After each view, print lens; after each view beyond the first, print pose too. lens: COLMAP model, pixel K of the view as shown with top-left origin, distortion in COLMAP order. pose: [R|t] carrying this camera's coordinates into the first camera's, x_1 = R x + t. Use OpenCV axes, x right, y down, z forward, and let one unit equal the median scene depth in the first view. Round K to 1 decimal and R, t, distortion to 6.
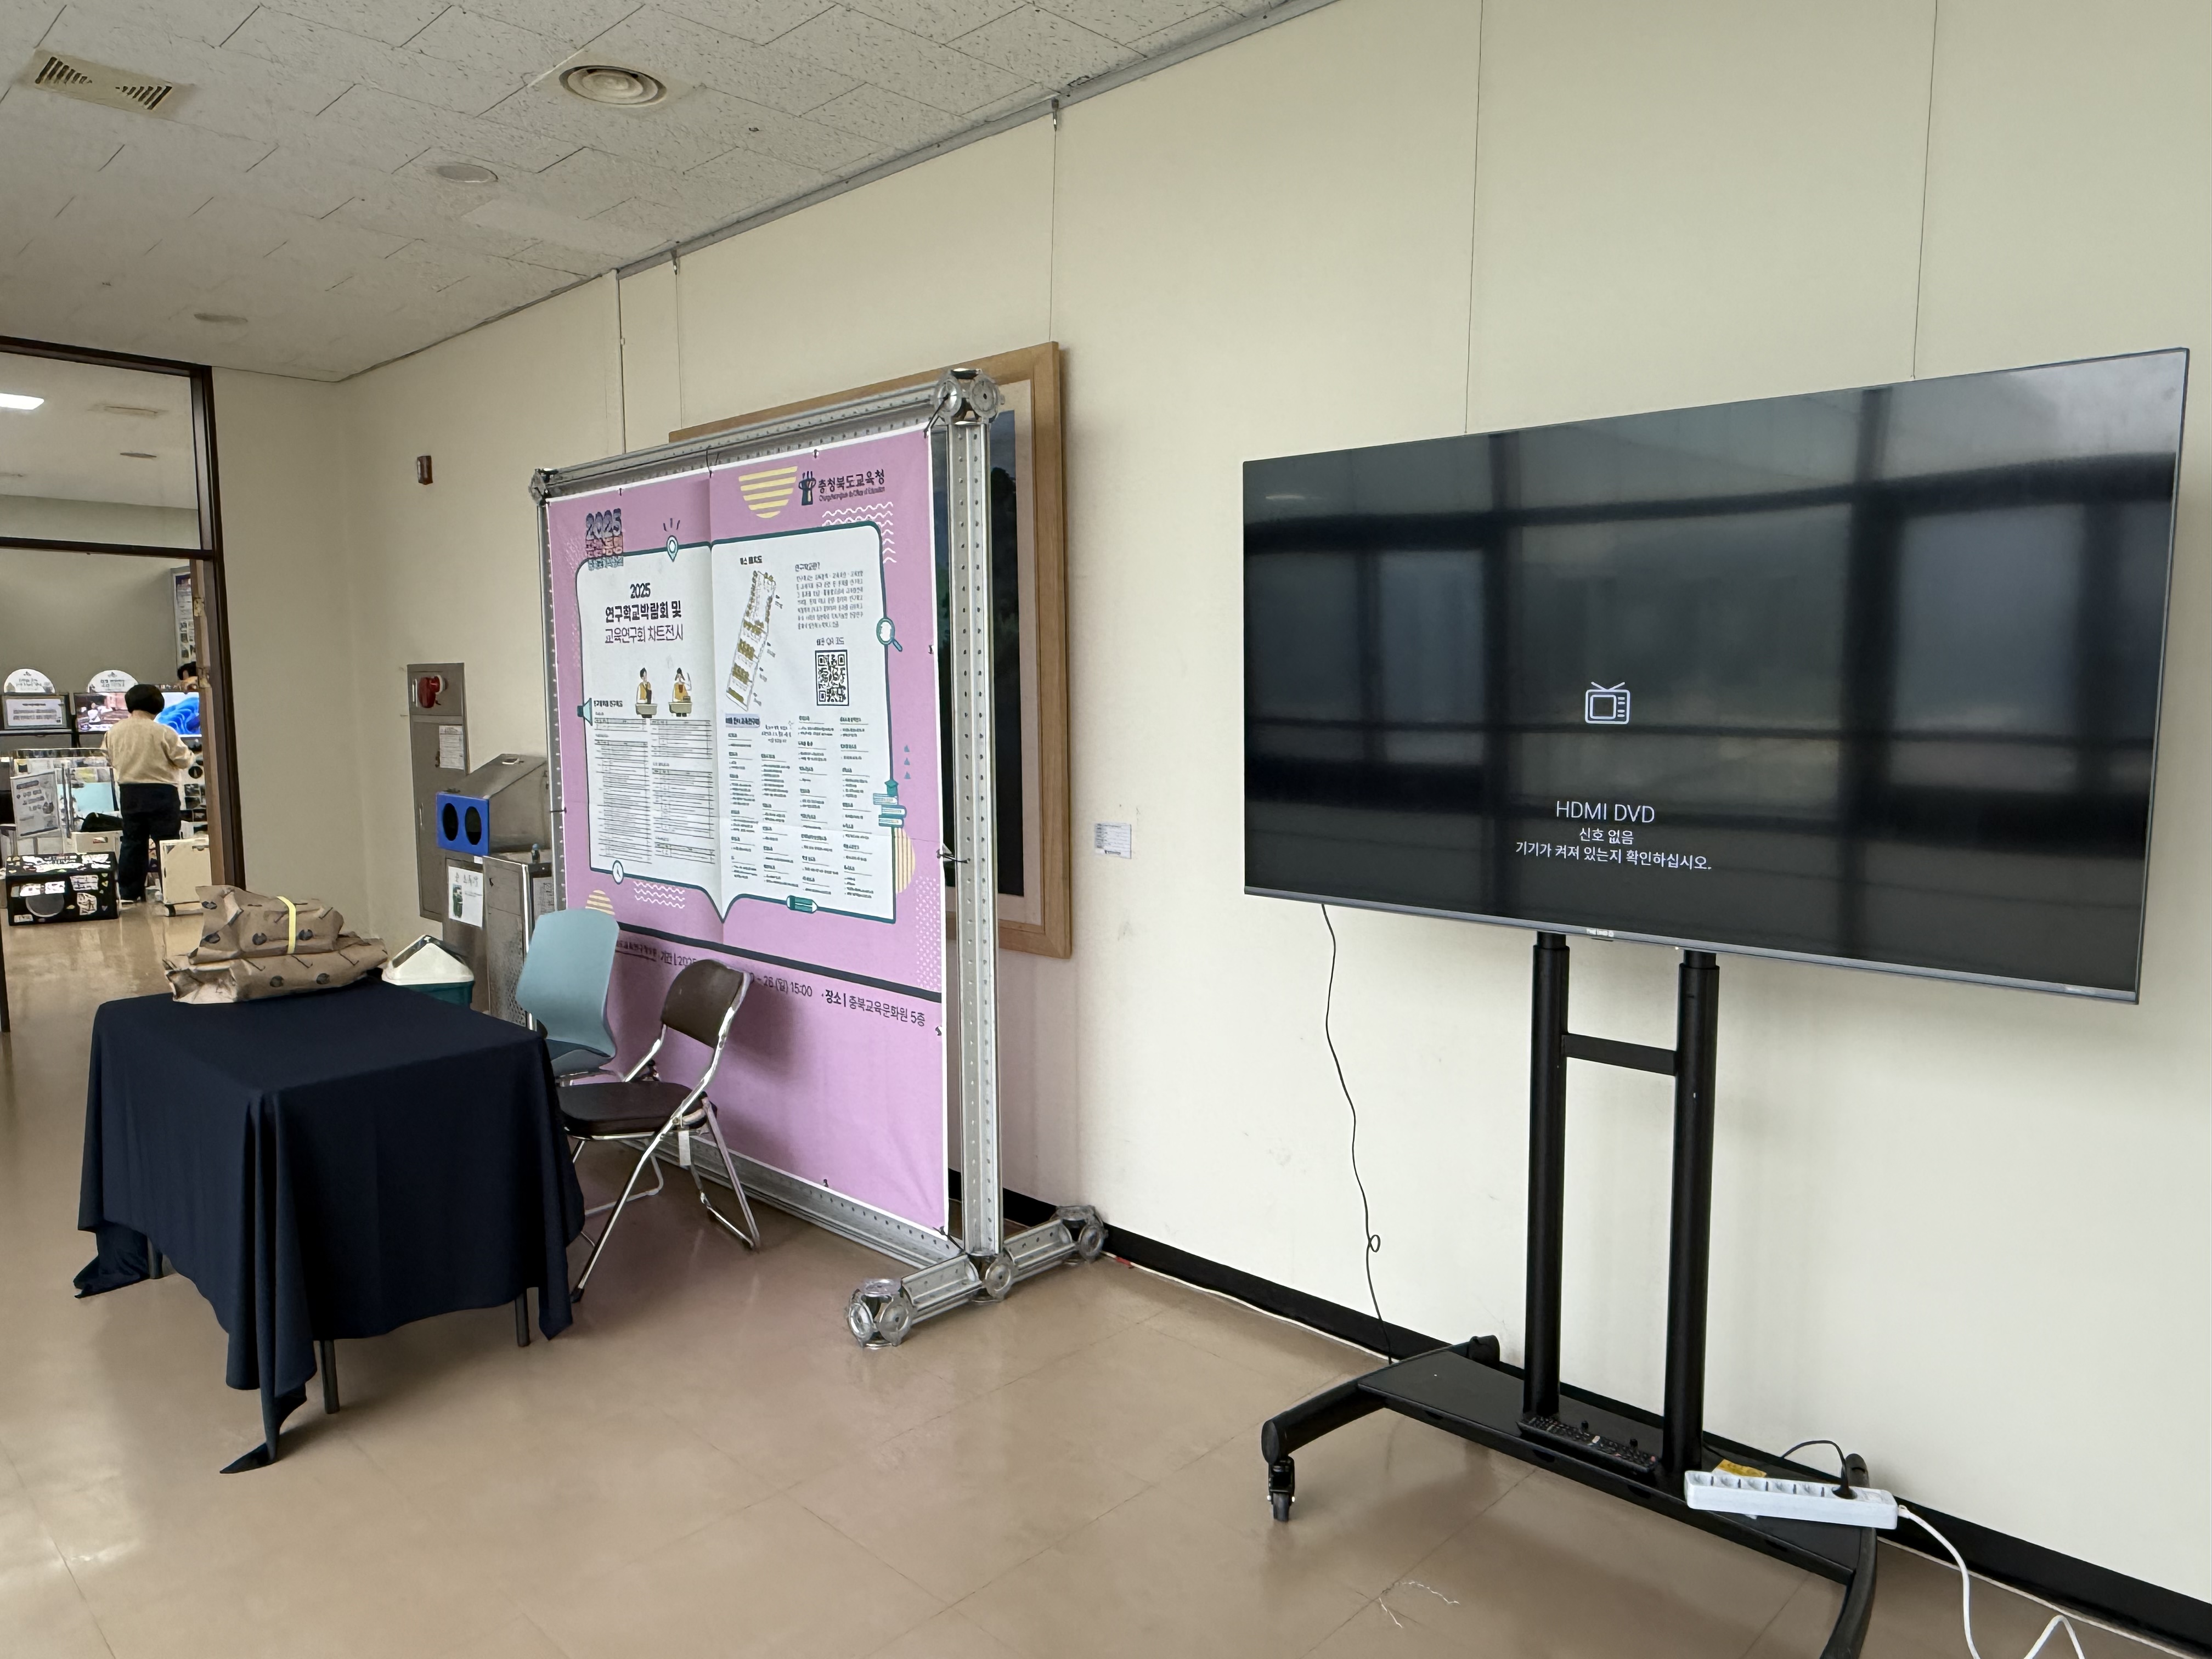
lens RADIAL K [[1488.6, 0, 1106.0], [0, 1488.6, 829.5], [0, 0, 1]] dist [0.002535, 0.000477]
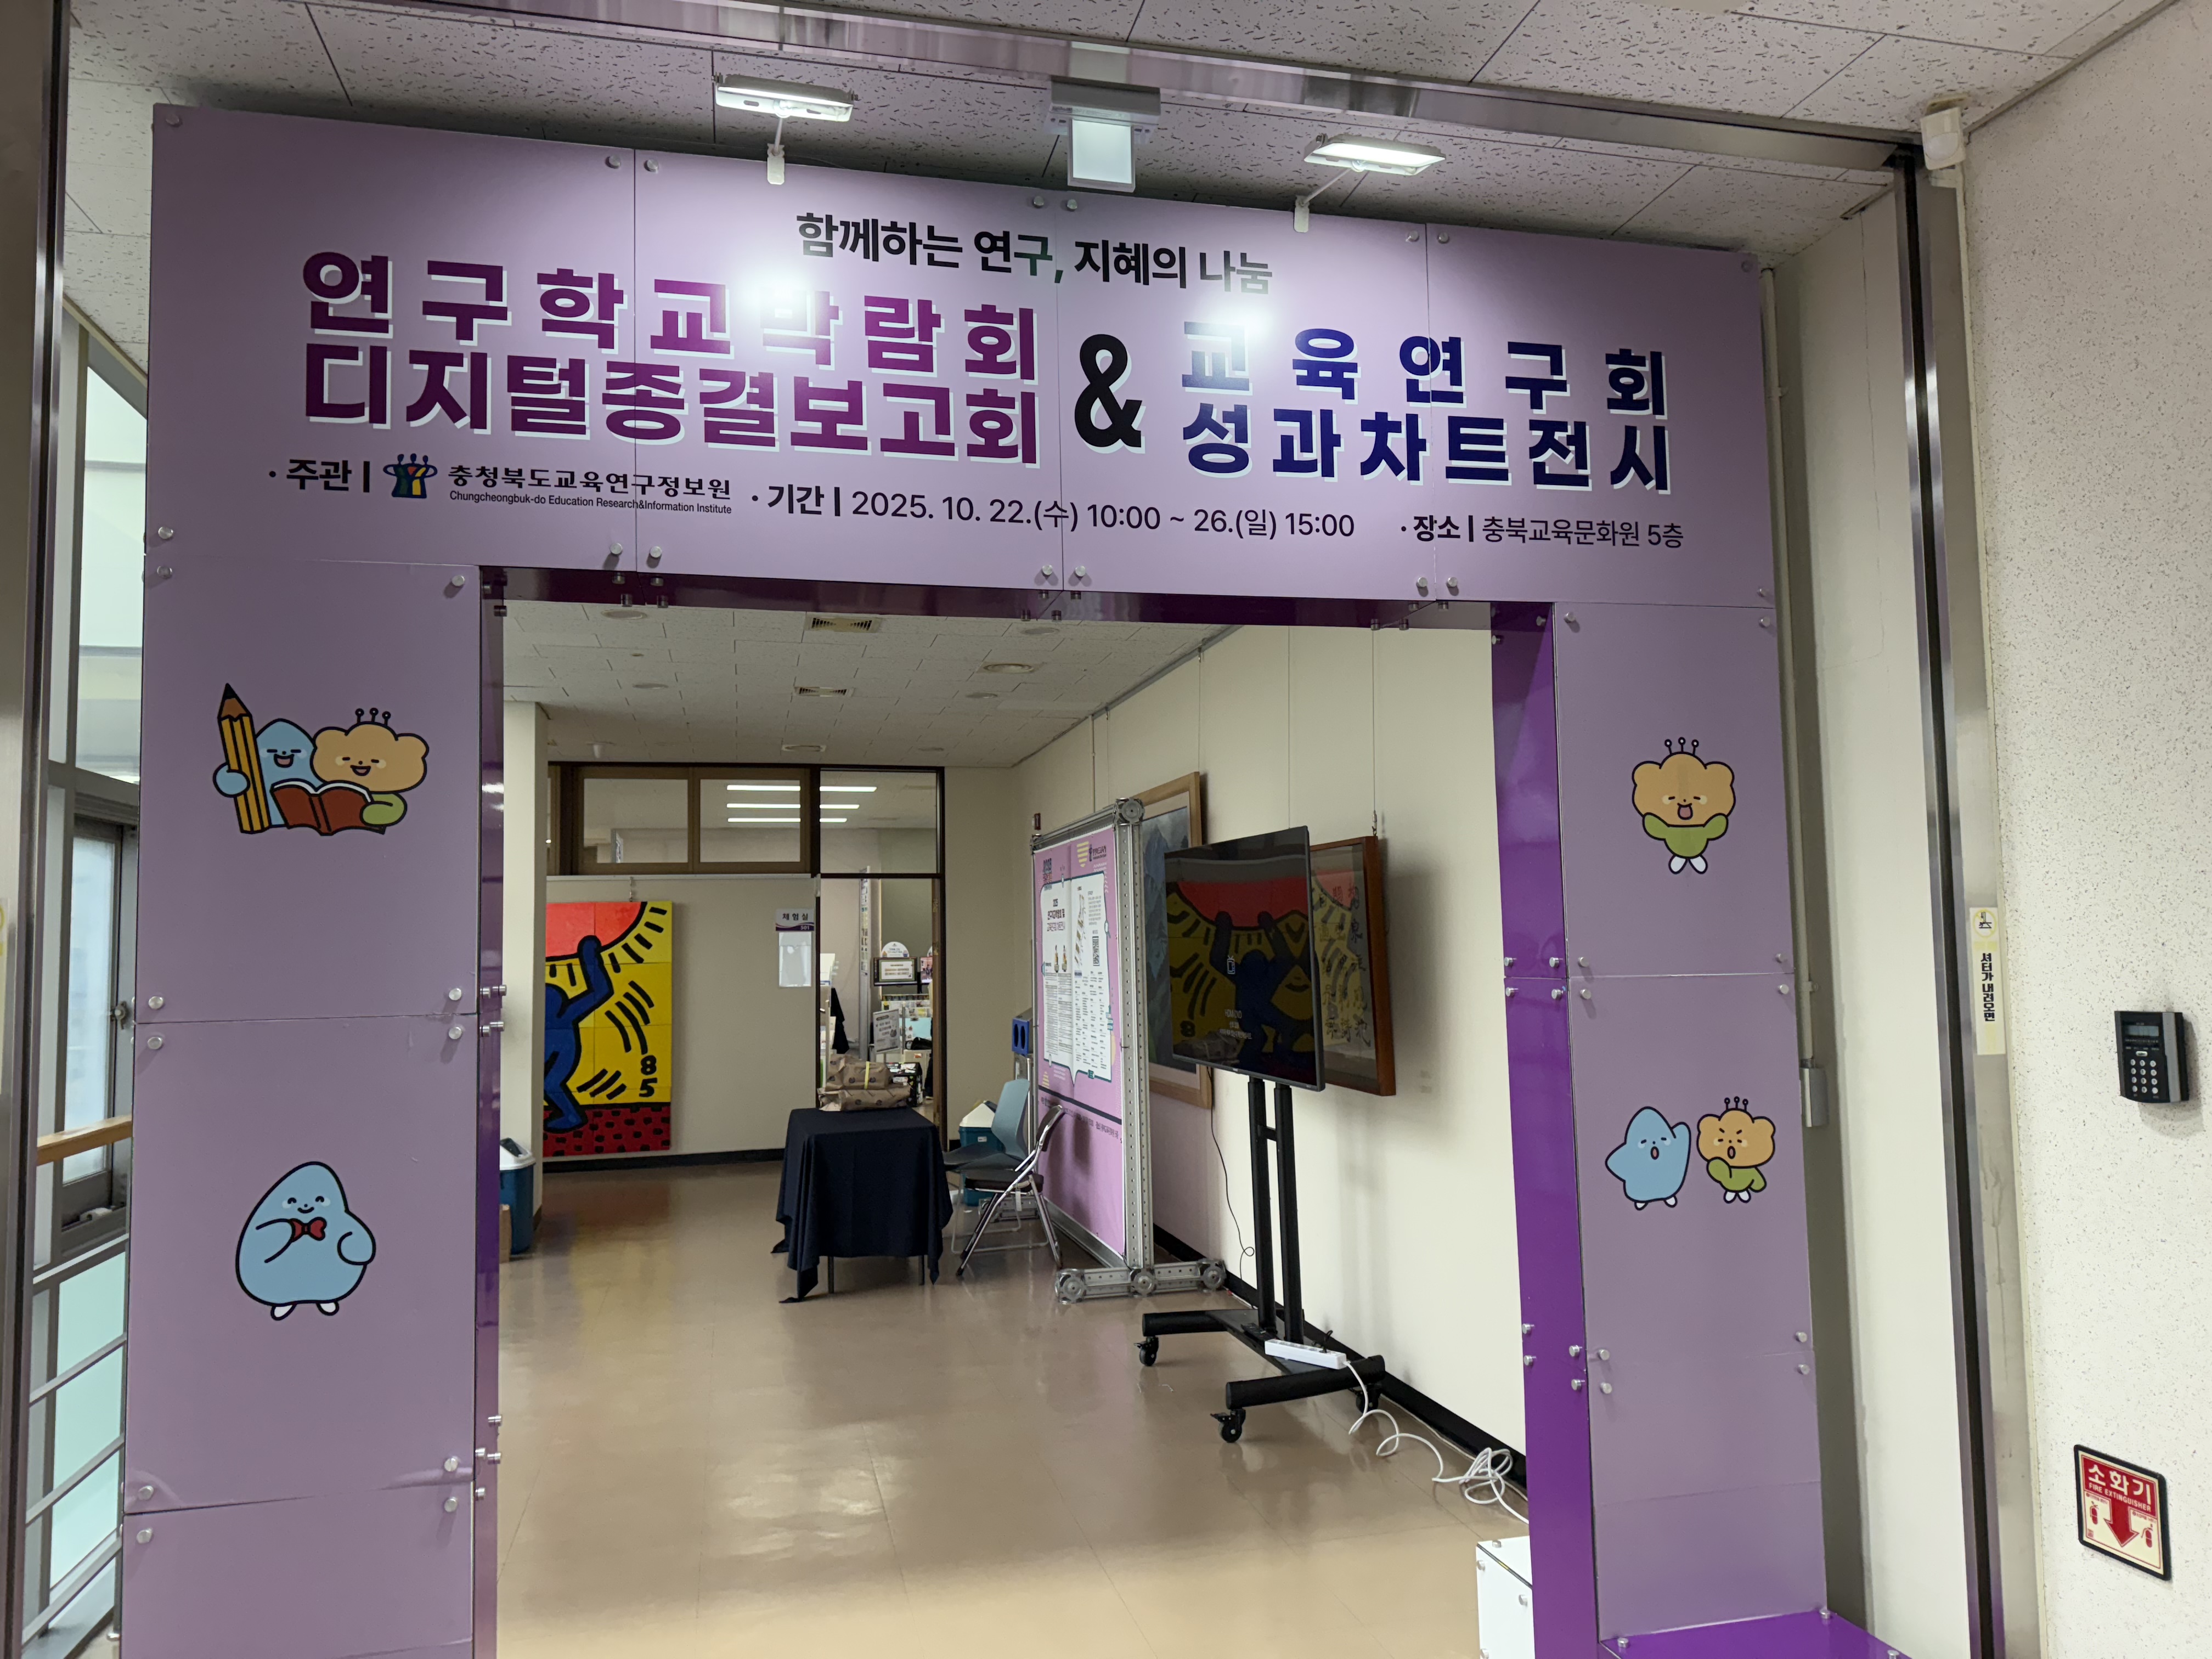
lens RADIAL K [[1553.2, 0, 1106.0], [0, 1553.2, 829.5], [0, 0, 1]] dist [0.167064, 0.000039]
pose [[0.848194, -0.049416, -0.527375, 0.865102], [-0.039122, 0.987075, -0.155411, 0.052005], [0.528238, 0.152450, 0.835298, -0.662485]]
